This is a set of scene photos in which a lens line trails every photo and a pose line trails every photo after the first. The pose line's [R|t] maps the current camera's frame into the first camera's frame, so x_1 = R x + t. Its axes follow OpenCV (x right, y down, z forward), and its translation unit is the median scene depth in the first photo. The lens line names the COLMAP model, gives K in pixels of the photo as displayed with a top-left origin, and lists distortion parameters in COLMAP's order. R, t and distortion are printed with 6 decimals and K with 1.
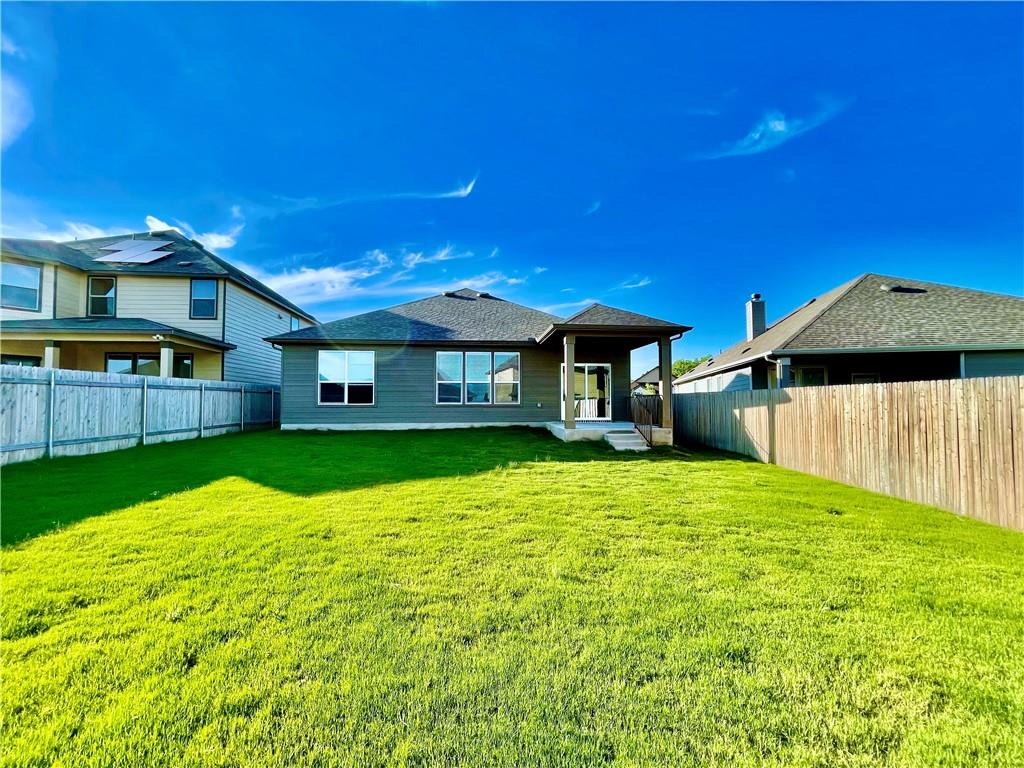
lens RADIAL K [[410.6, 0, 512.0], [0, 410.6, 384.0], [0, 0, 1]] dist [-0.013156, -0.000193]
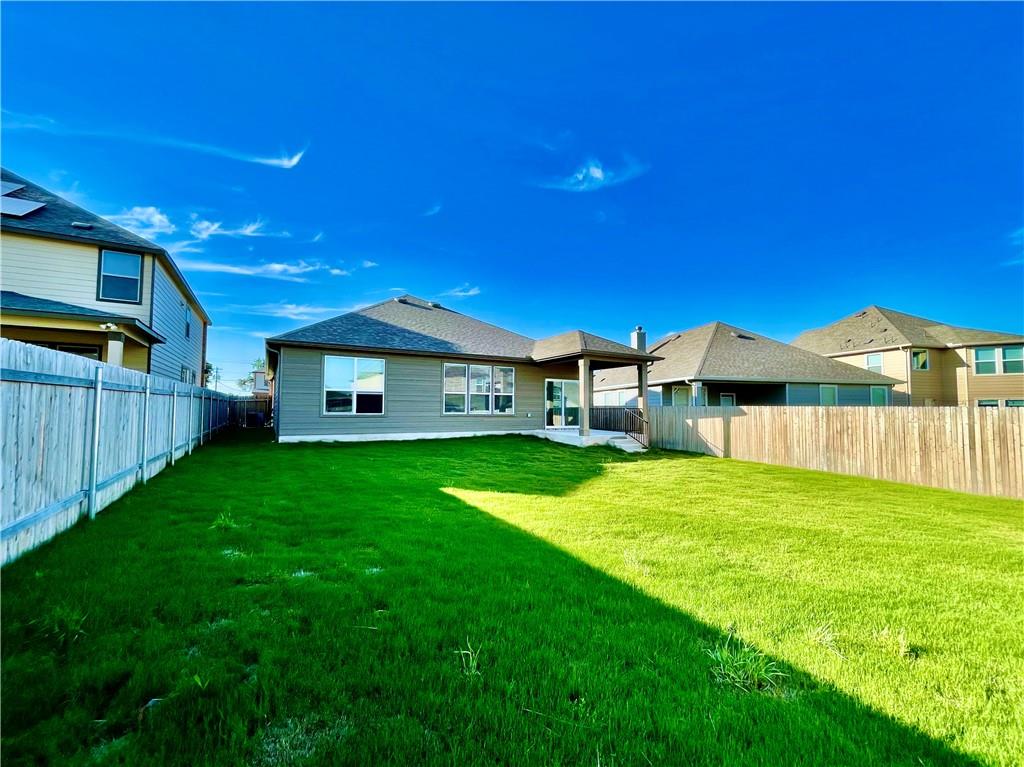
lens RADIAL K [[422.1, 0, 512.0], [0, 422.1, 383.5], [0, 0, 1]] dist [-0.000701, -0.000097]
pose [[0.912855, 0.033844, 0.406879, -0.449688], [-0.028611, 0.999411, -0.018938, -0.012427], [-0.407281, 0.005647, 0.913286, -0.040641]]
